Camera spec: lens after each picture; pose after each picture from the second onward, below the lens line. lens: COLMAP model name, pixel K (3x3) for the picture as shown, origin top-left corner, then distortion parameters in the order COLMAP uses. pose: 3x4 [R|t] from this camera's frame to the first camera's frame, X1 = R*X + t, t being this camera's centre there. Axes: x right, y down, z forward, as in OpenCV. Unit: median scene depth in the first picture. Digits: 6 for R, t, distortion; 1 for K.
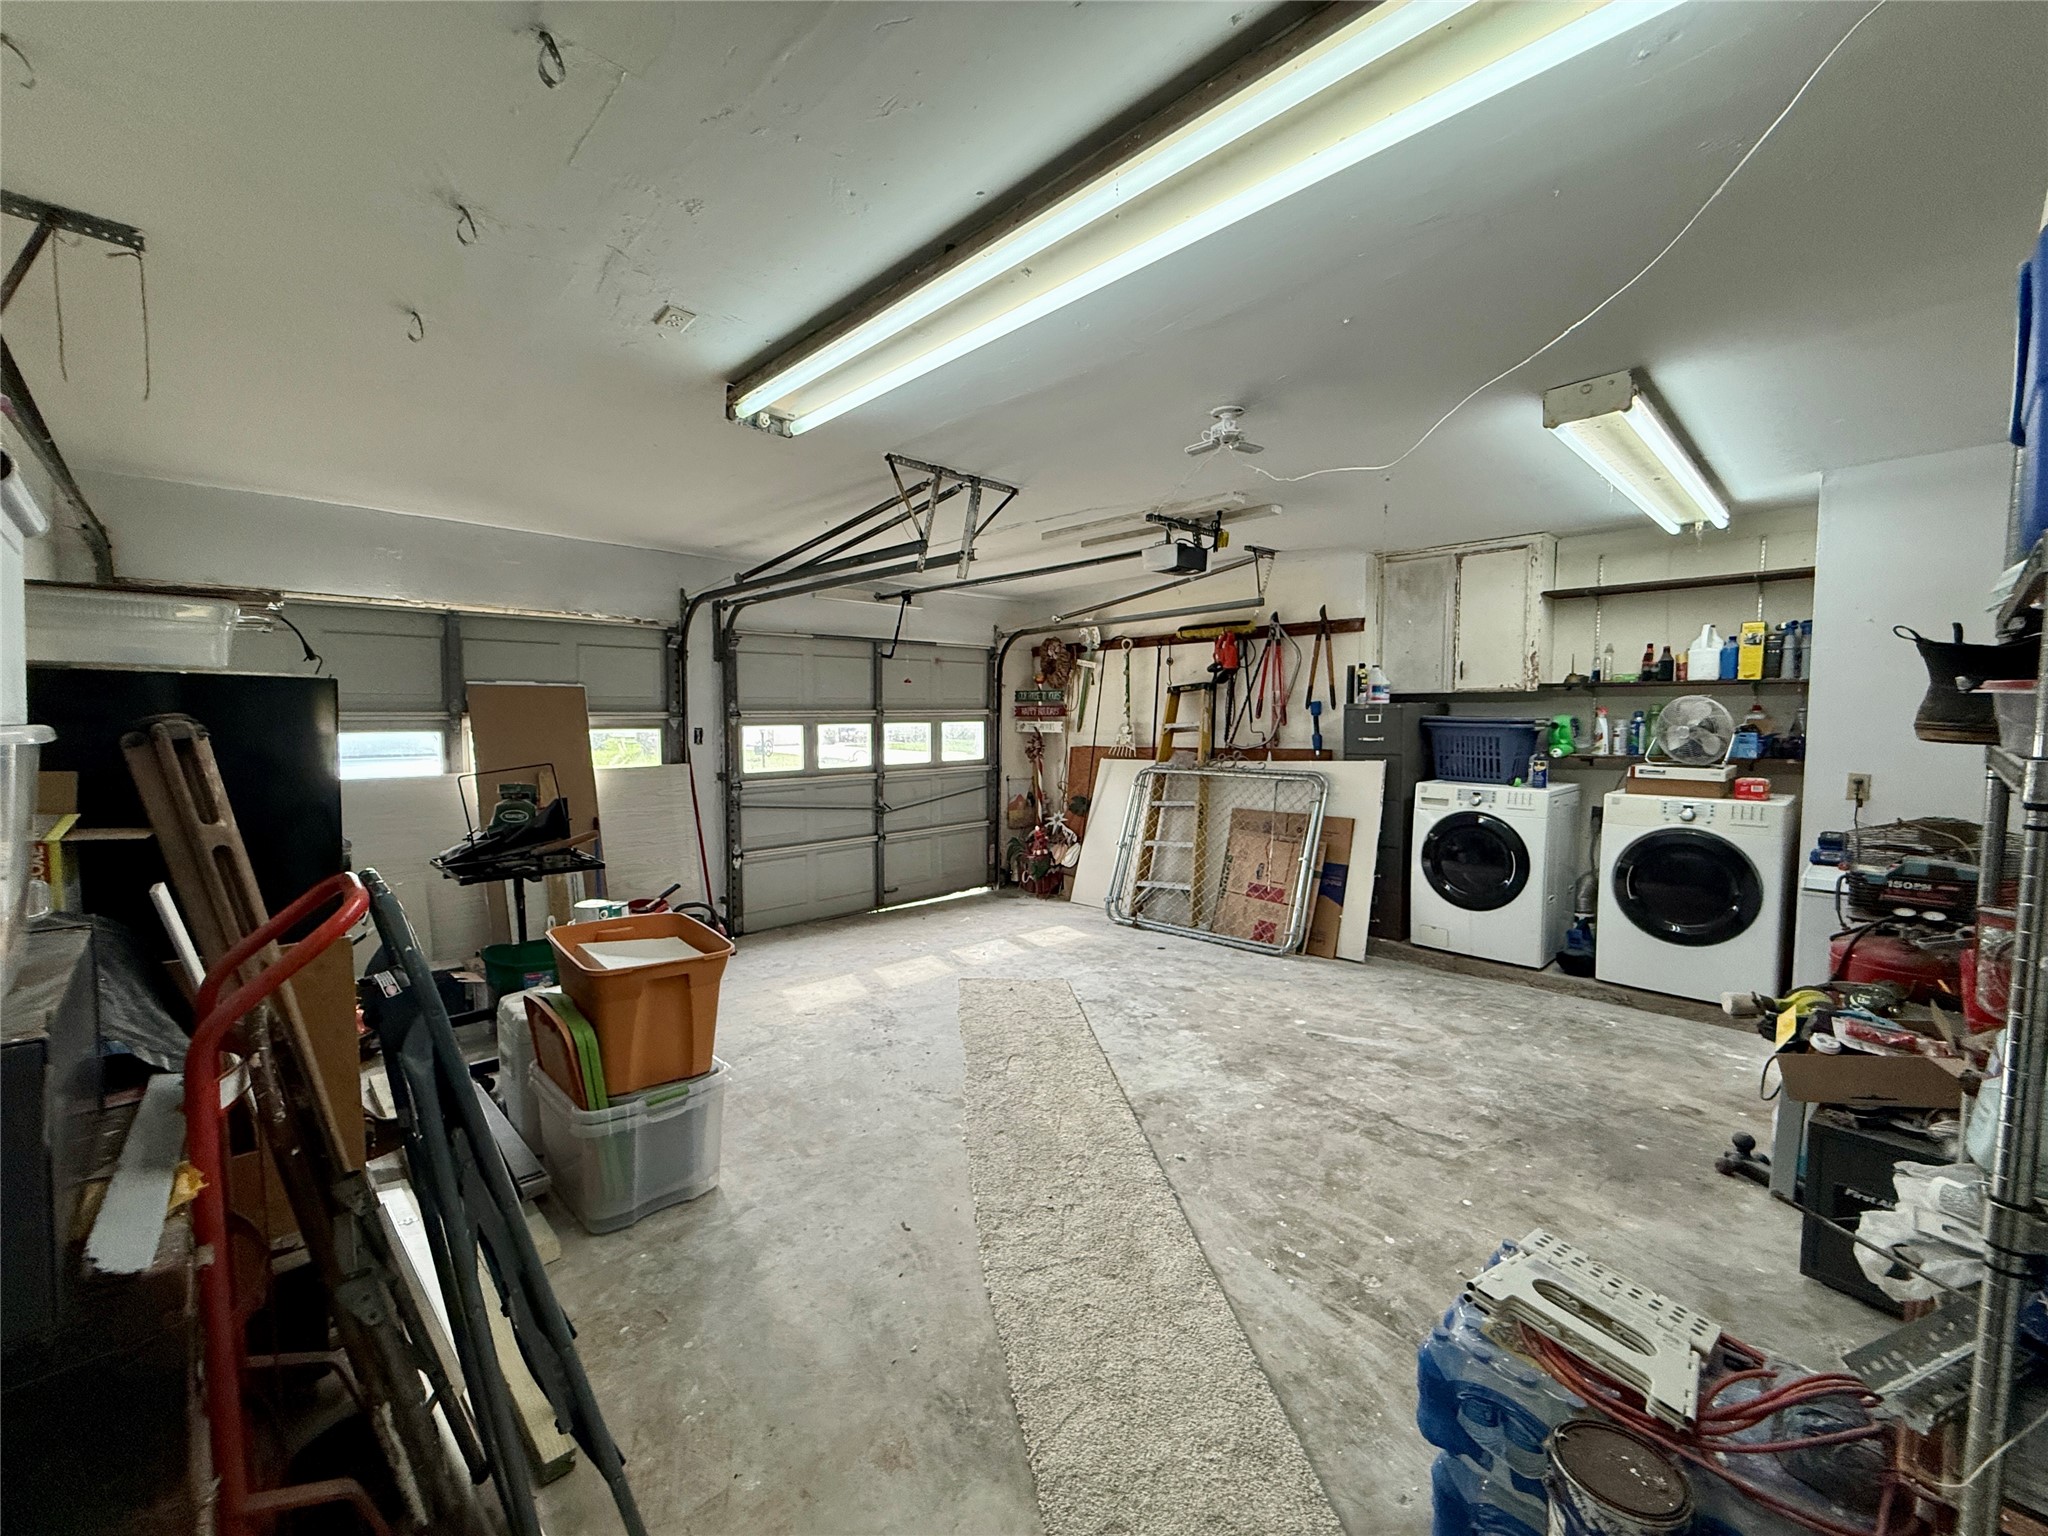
lens RADIAL K [[836.6, 0, 1024.0], [0, 836.6, 768.0], [0, 0, 1]] dist [0.000707, -0.000131]
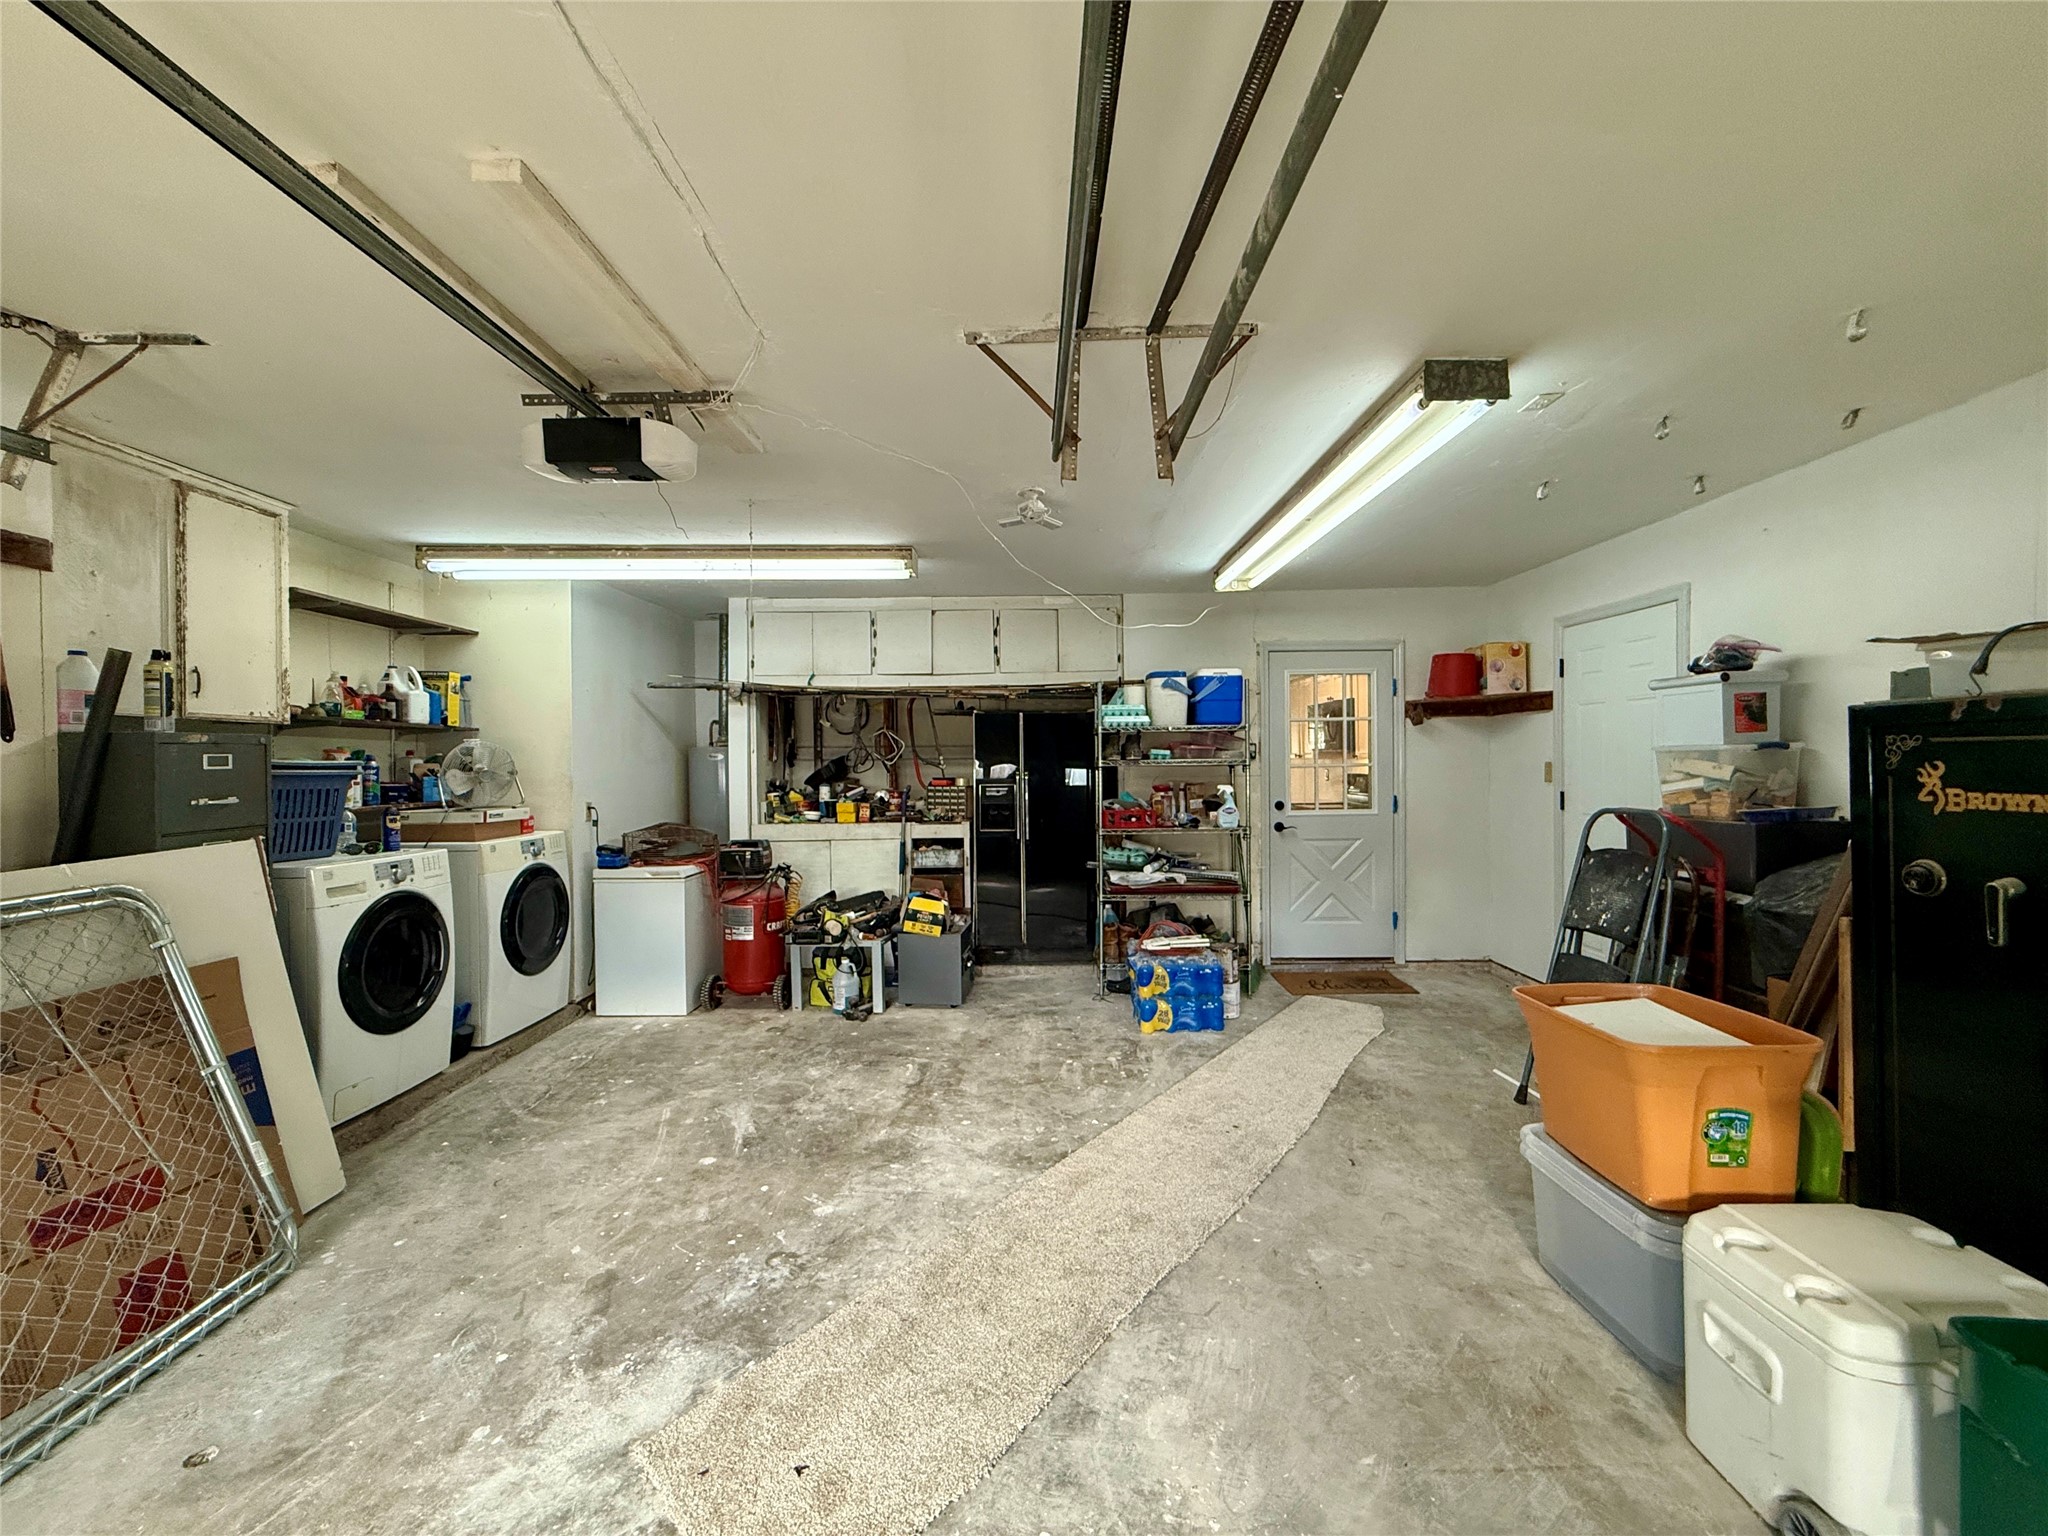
lens RADIAL K [[820.1, 0, 1016.1], [0, 820.1, 767.3], [0, 0, 1]] dist [0.000379, 0.000315]
pose [[-0.714191, 0.004467, 0.699937, -0.404148], [0.054463, 0.997303, 0.049207, -0.072803], [-0.697829, 0.073264, -0.712508, 1.376794]]
